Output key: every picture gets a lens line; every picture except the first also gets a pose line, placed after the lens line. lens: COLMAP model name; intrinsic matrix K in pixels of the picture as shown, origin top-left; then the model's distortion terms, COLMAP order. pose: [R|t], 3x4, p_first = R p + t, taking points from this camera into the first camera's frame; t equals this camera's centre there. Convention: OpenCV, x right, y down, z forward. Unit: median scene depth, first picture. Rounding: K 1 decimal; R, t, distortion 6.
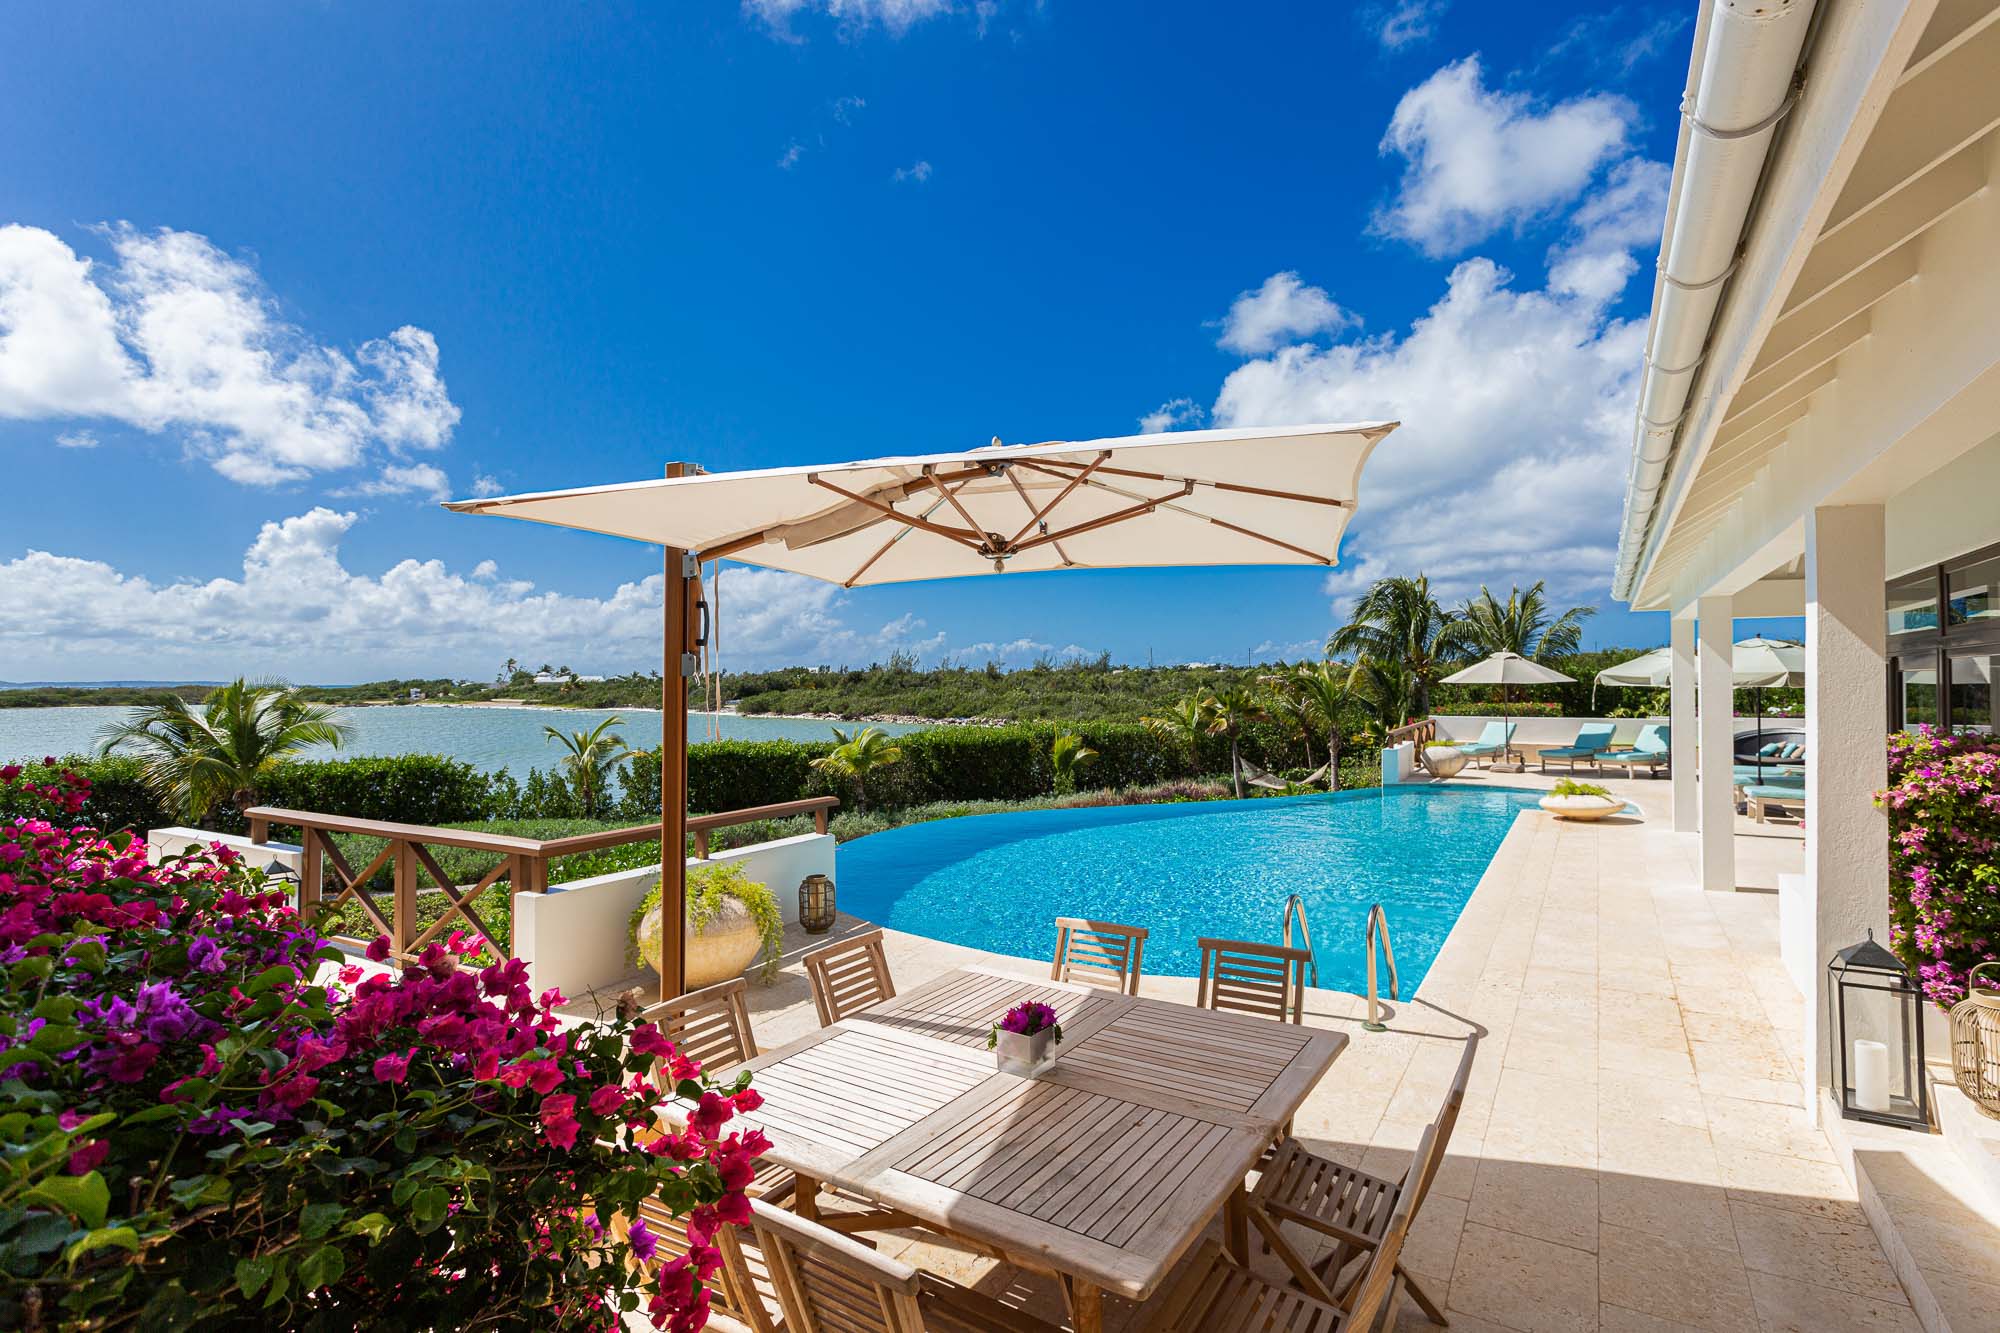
lens RADIAL K [[963.2, 0, 1000.0], [0, 963.2, 666.5], [0, 0, 1]] dist [-0.002982, 0.016460]
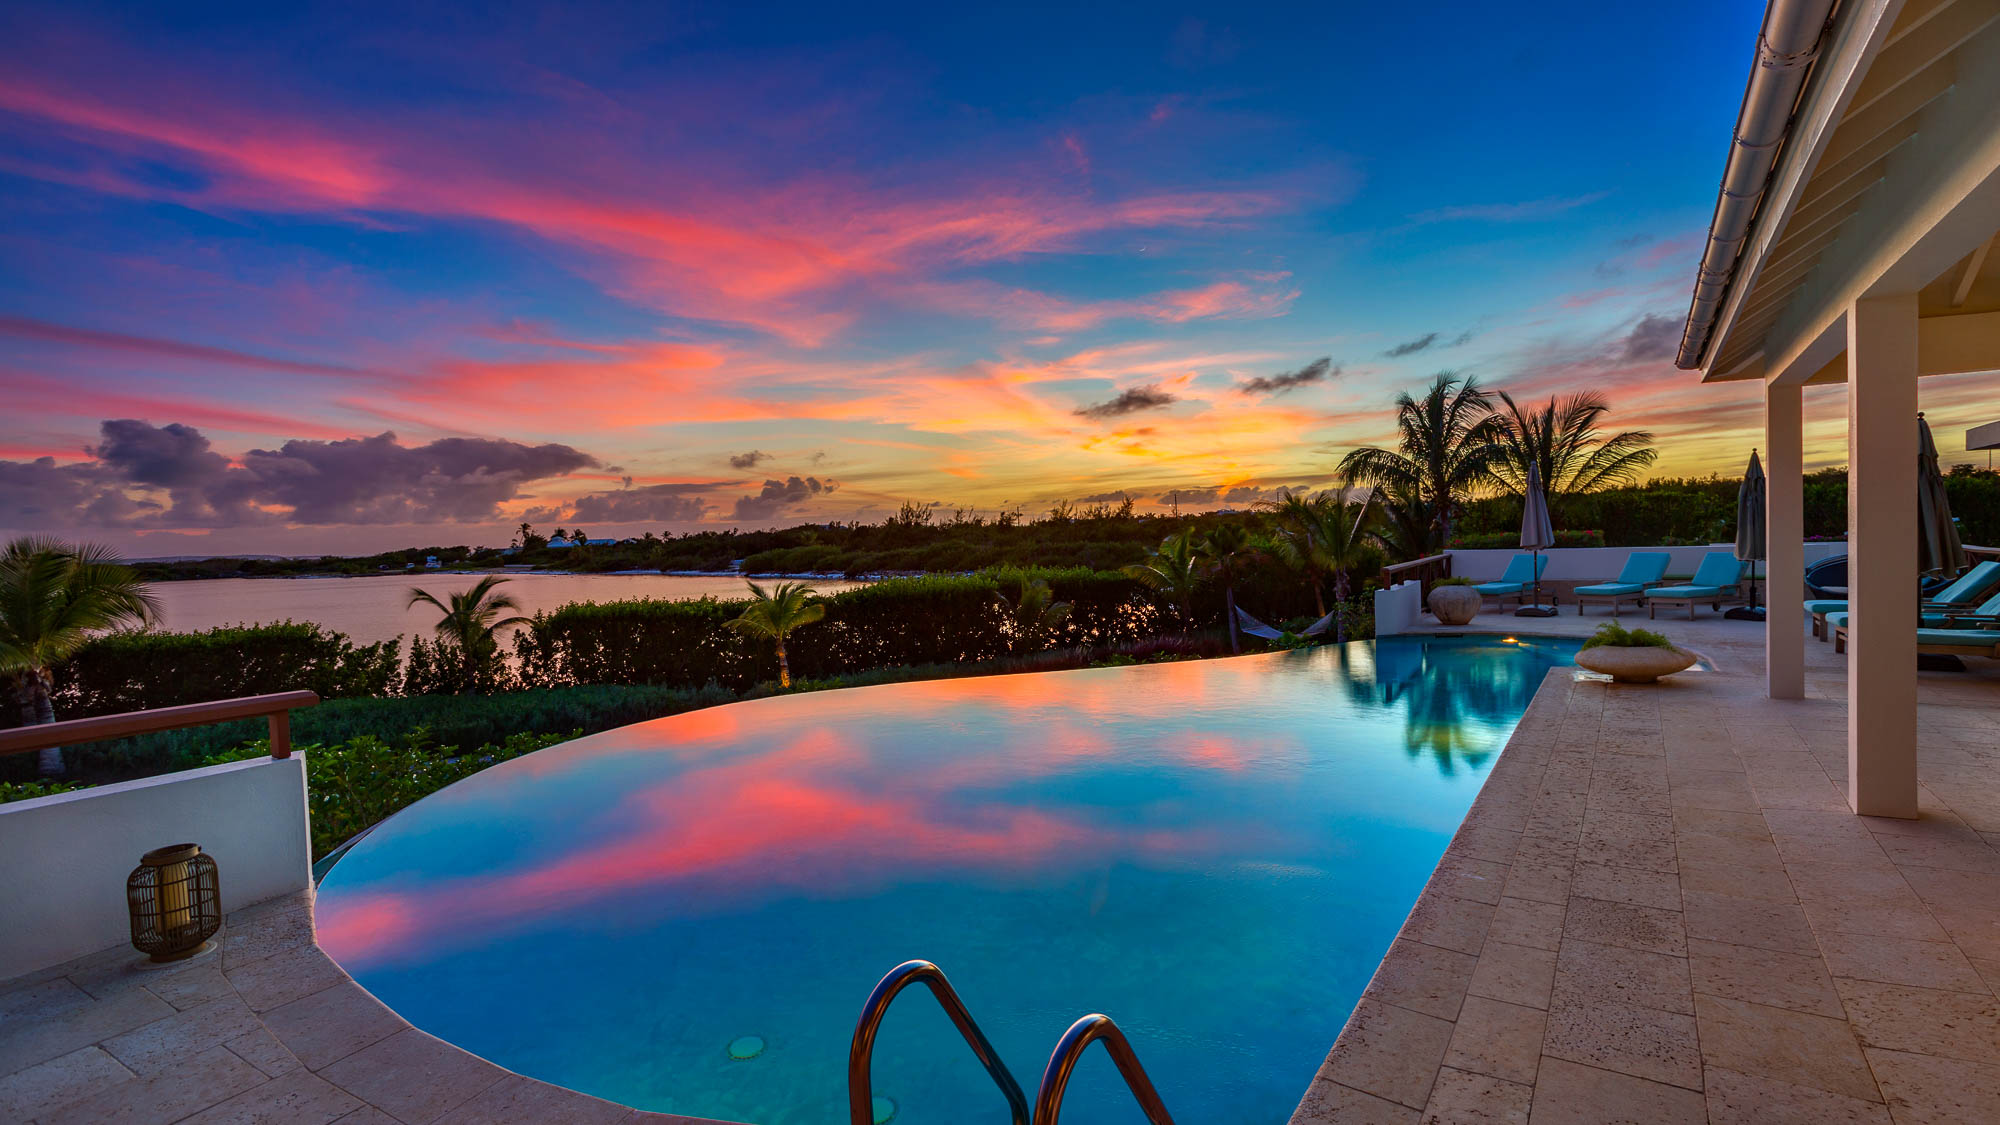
lens RADIAL K [[1001.9, 0, 1000.0], [0, 1001.9, 562.5], [0, 0, 1]] dist [-0.047149, 0.039896]
pose [[0.999564, -0.023310, -0.018123, 0.066607], [0.024090, 0.998736, 0.044105, 0.012297], [0.017072, -0.044522, 0.998863, 0.117713]]
